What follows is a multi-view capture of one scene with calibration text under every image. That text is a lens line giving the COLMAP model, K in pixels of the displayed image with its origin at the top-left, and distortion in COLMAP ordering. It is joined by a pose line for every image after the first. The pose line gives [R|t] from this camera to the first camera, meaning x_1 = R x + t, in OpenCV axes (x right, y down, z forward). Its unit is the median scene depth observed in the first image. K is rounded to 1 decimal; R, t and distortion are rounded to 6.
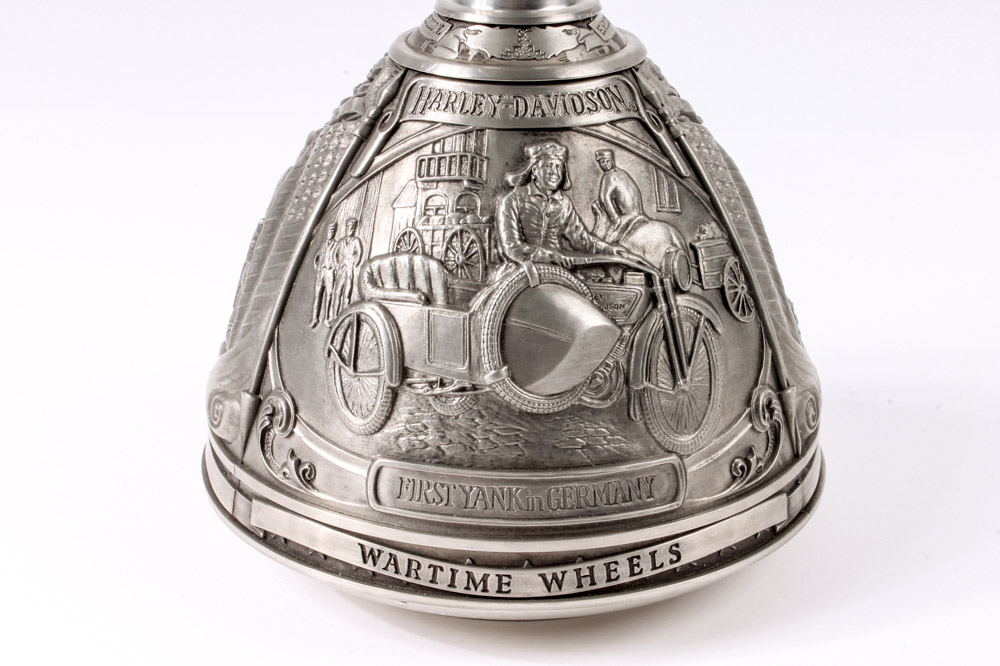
lens RADIAL K [[1900.9, 0, 486.8], [0, 1900.9, 334.0], [0, 0, 1]] dist [-0.008945, 0.015496]
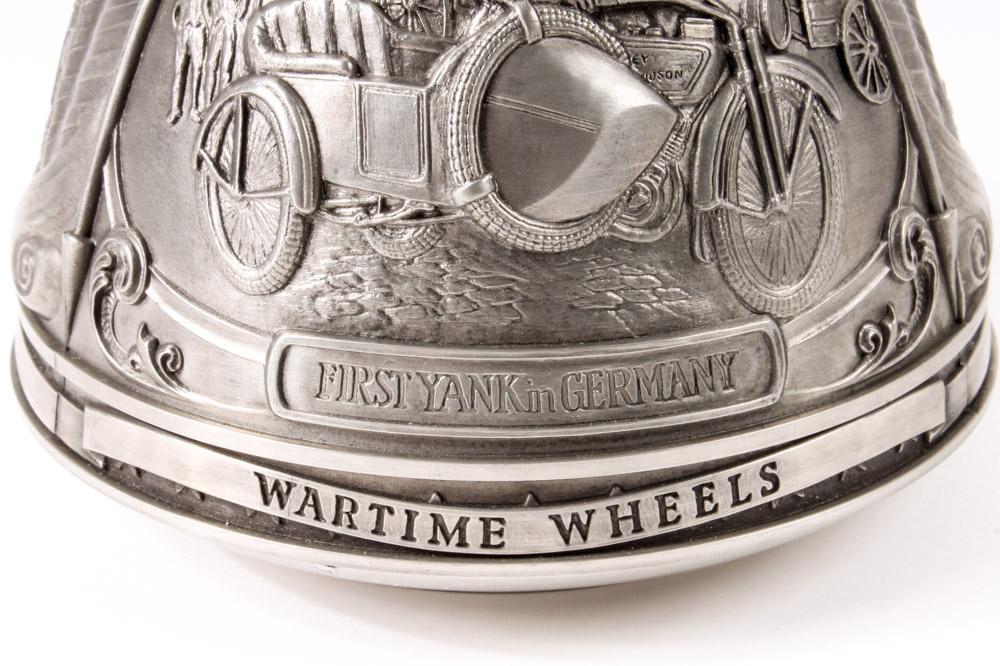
lens RADIAL K [[2507.0, 0, 500.0], [0, 2507.0, 333.0], [0, 0, 1]] dist [0.093497, 0.013823]
pose [[0.999720, -0.019692, 0.013134, 0.001889], [0.019074, 0.998777, 0.045615, 0.029714], [-0.014017, -0.045352, 0.998873, 0.191380]]
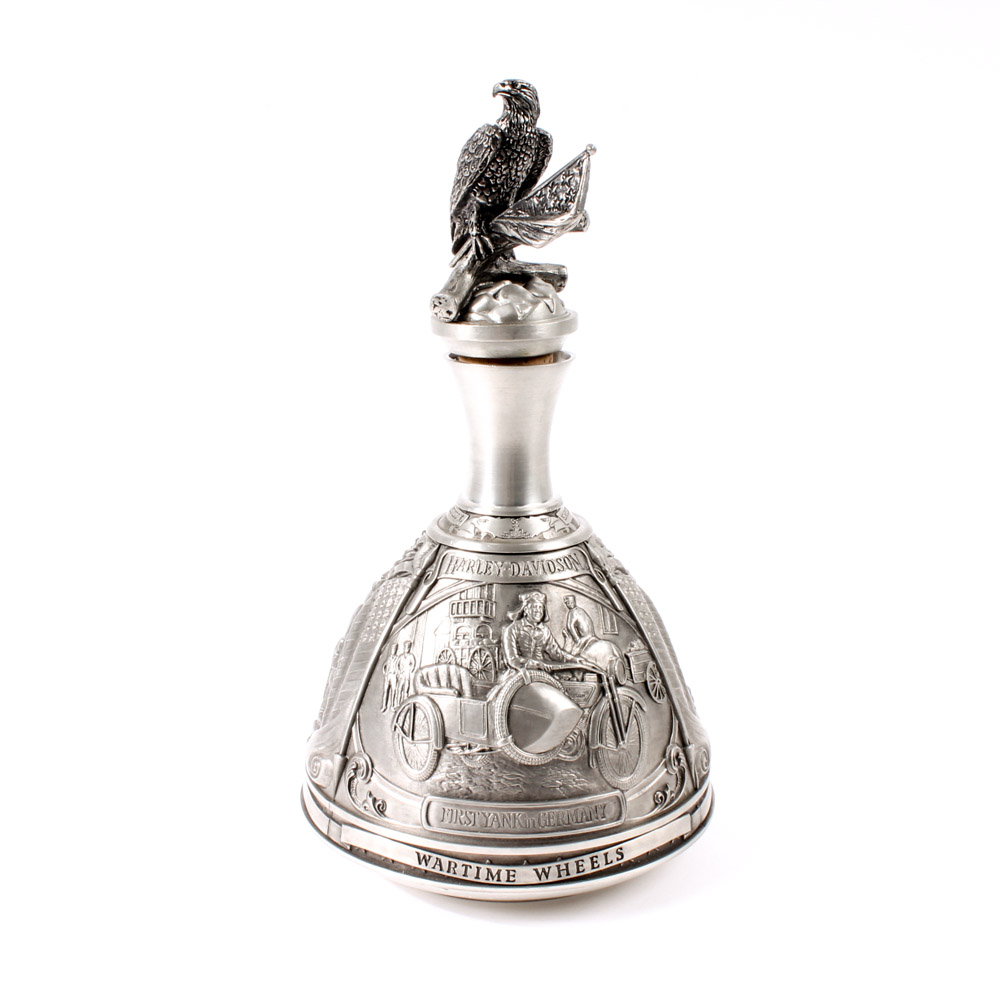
lens RADIAL K [[1584.7, 0, 478.8], [0, 1584.7, 501.1], [0, 0, 1]] dist [-0.138253, 0.056301]
pose [[0.999463, -0.012715, 0.030186, -0.051375], [0.016317, 0.992363, -0.122269, -0.015465], [-0.028400, 0.122695, 0.992038, -0.306815]]
